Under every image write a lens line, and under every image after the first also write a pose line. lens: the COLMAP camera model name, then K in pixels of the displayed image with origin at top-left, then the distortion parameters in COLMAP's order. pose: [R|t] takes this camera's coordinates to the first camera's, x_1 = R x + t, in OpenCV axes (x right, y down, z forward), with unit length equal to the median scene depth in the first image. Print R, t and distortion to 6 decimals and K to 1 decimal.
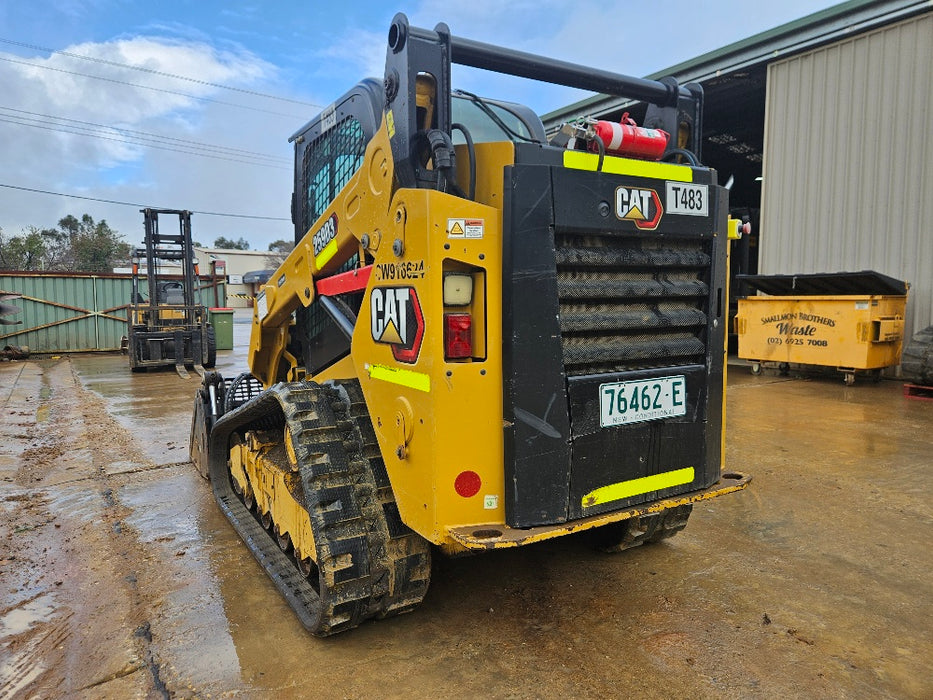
lens RADIAL K [[627.5, 0, 457.8], [0, 627.5, 348.8], [0, 0, 1]] dist [0.075311, -0.072429]
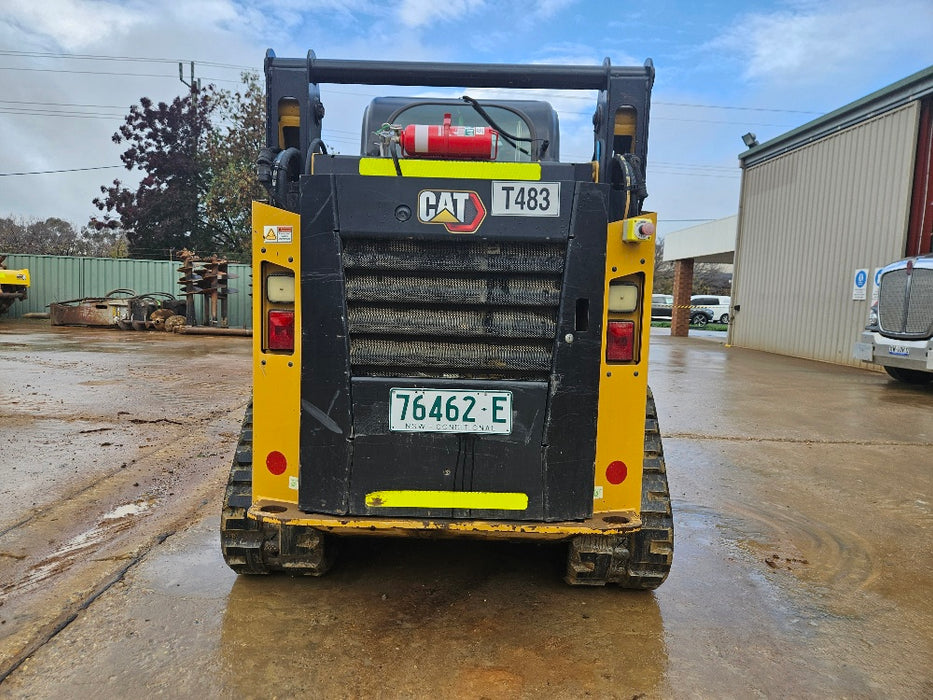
lens RADIAL K [[621.9, 0, 462.0], [0, 621.9, 345.1], [0, 0, 1]] dist [0.075549, -0.064908]
pose [[0.854263, 0.077463, -0.514037, 0.771432], [-0.080157, 0.996638, 0.016979, -0.034852], [0.513624, 0.026699, 0.857600, 0.190067]]
